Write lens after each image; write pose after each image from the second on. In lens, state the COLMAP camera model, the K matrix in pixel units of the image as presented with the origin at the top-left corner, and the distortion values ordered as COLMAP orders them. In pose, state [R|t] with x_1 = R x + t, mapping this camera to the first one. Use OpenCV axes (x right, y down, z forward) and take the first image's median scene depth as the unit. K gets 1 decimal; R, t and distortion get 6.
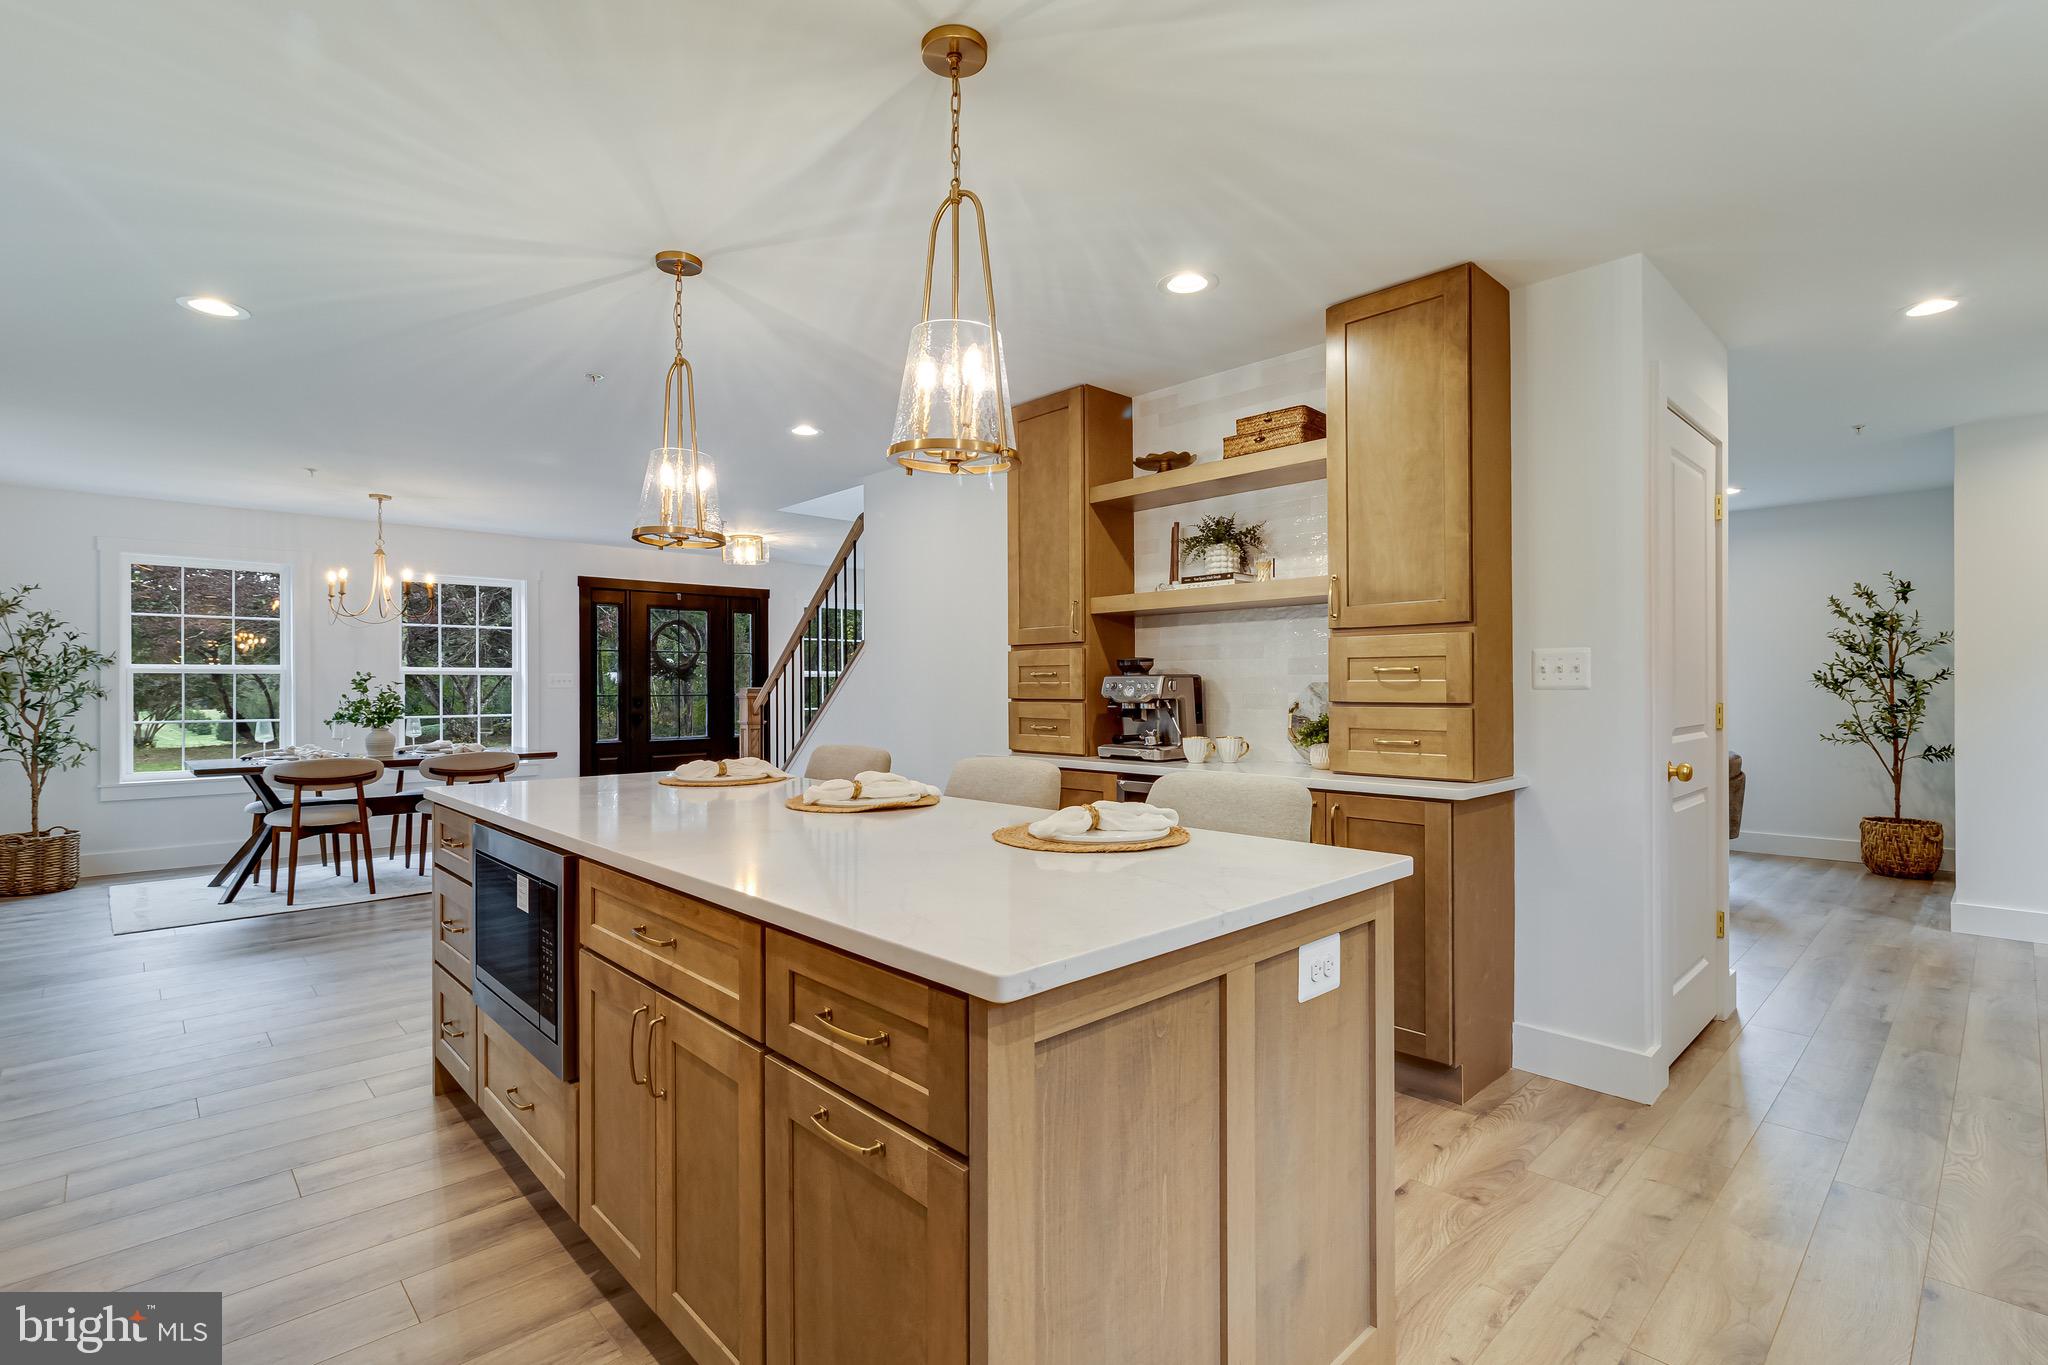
lens RADIAL K [[949.1, 0, 1021.4], [0, 949.1, 683.6], [0, 0, 1]] dist [0.006857, -0.001568]
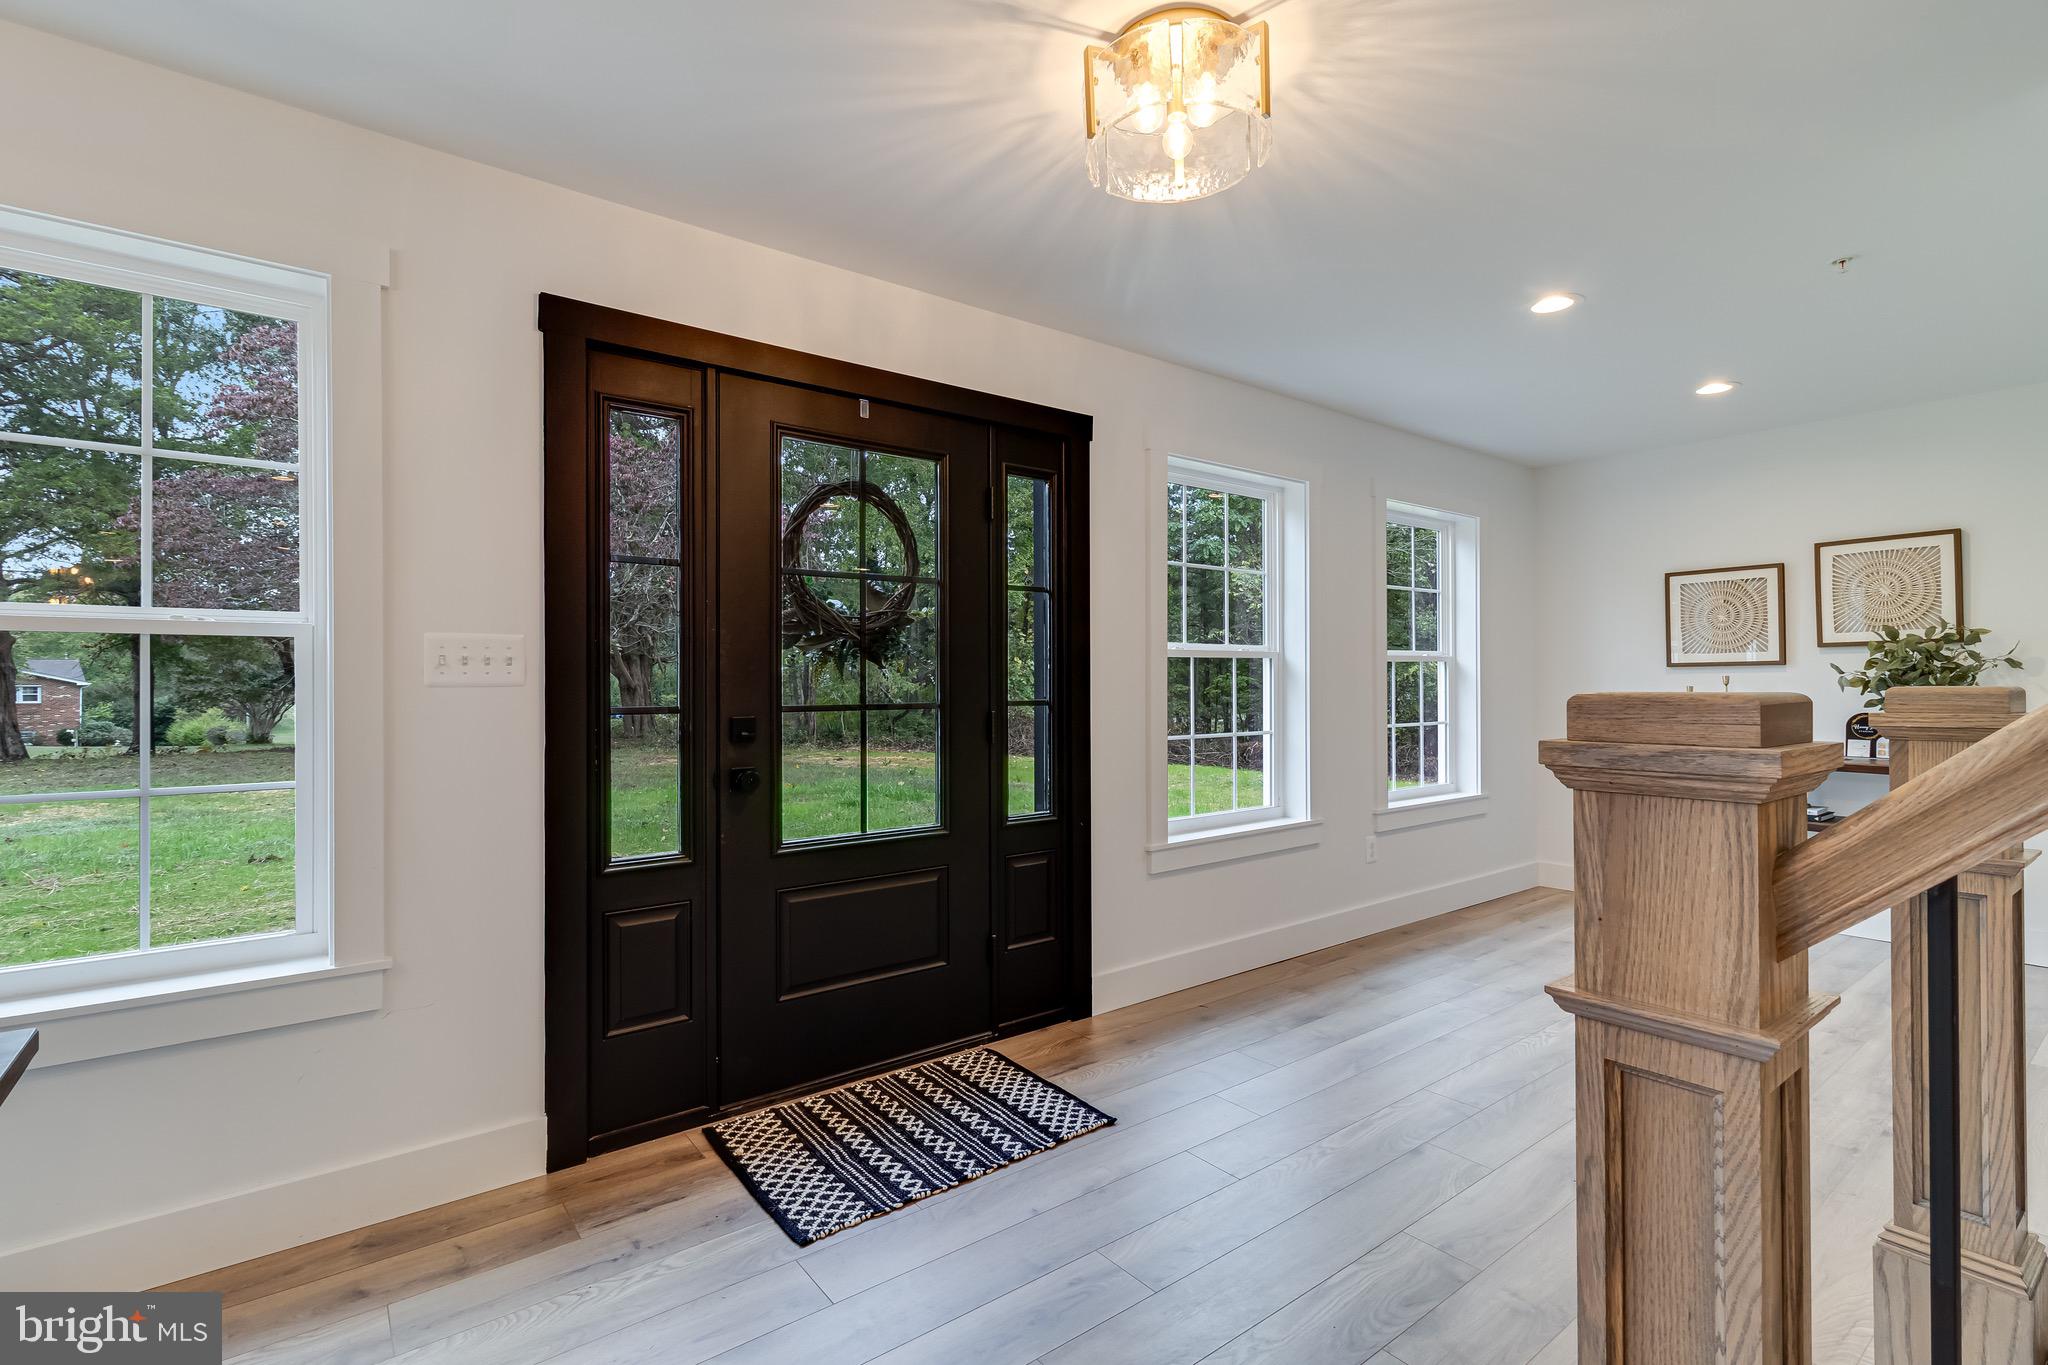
lens RADIAL K [[949.1, 0, 1030.6], [0, 949.1, 684.6], [0, 0, 1]] dist [0.006857, -0.001568]
pose [[0.994726, 0.000530, -0.102565, -0.401853], [-0.000088, 0.999991, 0.004313, 0.004666], [0.102566, -0.004282, 0.994717, 1.012343]]
